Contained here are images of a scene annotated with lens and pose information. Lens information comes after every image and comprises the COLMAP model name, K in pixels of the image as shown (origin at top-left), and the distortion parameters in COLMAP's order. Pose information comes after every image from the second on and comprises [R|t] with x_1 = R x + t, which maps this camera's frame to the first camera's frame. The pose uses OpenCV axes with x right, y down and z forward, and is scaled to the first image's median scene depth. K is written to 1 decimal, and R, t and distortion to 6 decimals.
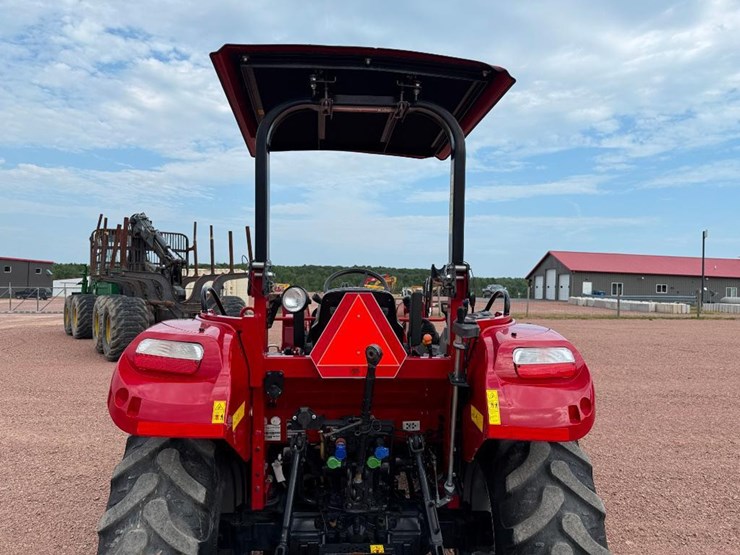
lens RADIAL K [[517.9, 0, 370.5], [0, 517.9, 277.9], [0, 0, 1]] dist [0.064621, -0.082911]
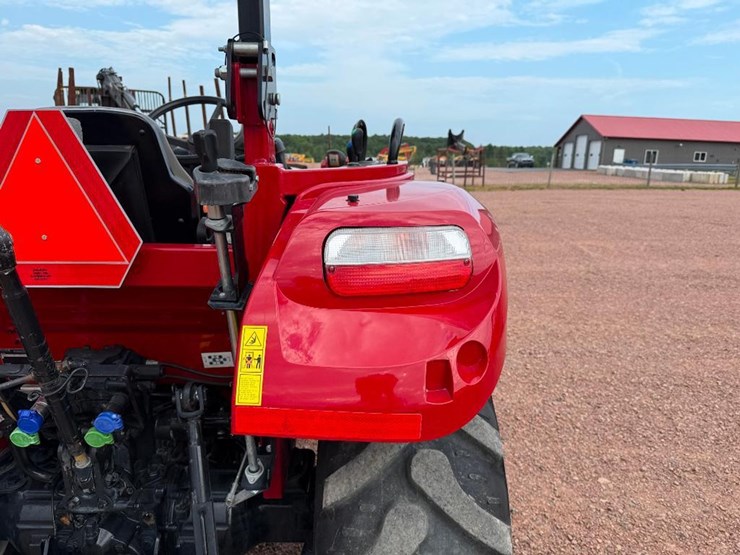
lens RADIAL K [[523.1, 0, 367.5], [0, 523.1, 275.1], [0, 0, 1]] dist [0.024868, -0.039357]
pose [[0.998880, 0.008445, -0.046561, 0.073005], [0.002819, 0.971581, 0.236692, 0.015050], [0.047237, -0.236558, 0.970468, 0.125243]]
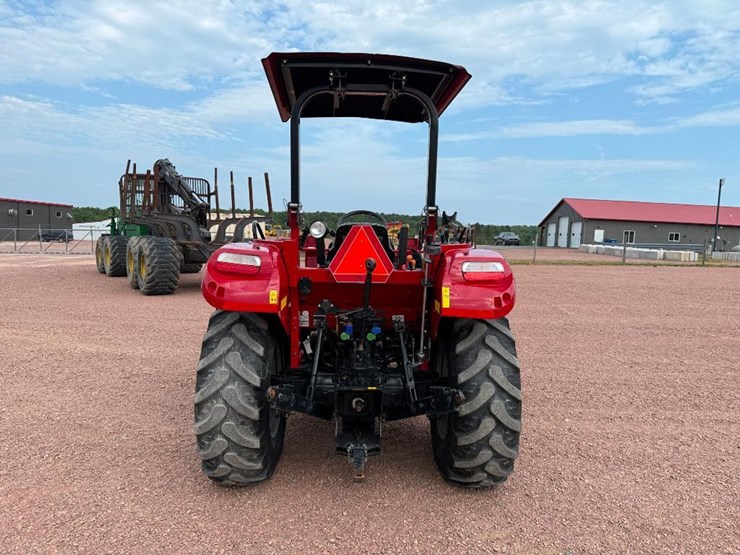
lens RADIAL K [[516.2, 0, 370.1], [0, 516.2, 279.0], [0, 0, 1]] dist [0.099583, -0.153065]
pose [[0.999609, 0.011304, -0.025580, 0.009613], [-0.008586, 0.994543, 0.103976, 0.006780], [0.026615, -0.103716, 0.994251, -0.114273]]
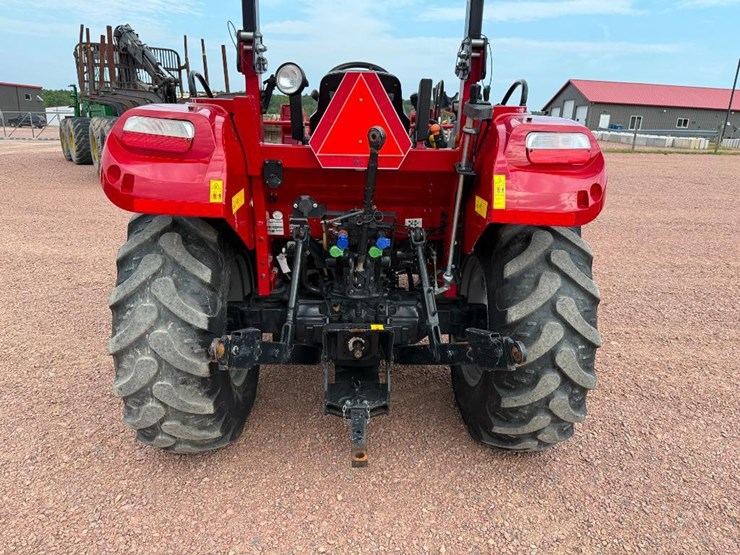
lens RADIAL K [[517.9, 0, 370.5], [0, 517.9, 277.9], [0, 0, 1]] dist [0.064621, -0.082911]
pose [[0.999878, 0.013528, -0.007842, 0.001306], [-0.010488, 0.952171, 0.305386, 0.022415], [0.011598, -0.305266, 0.952196, 0.006554]]
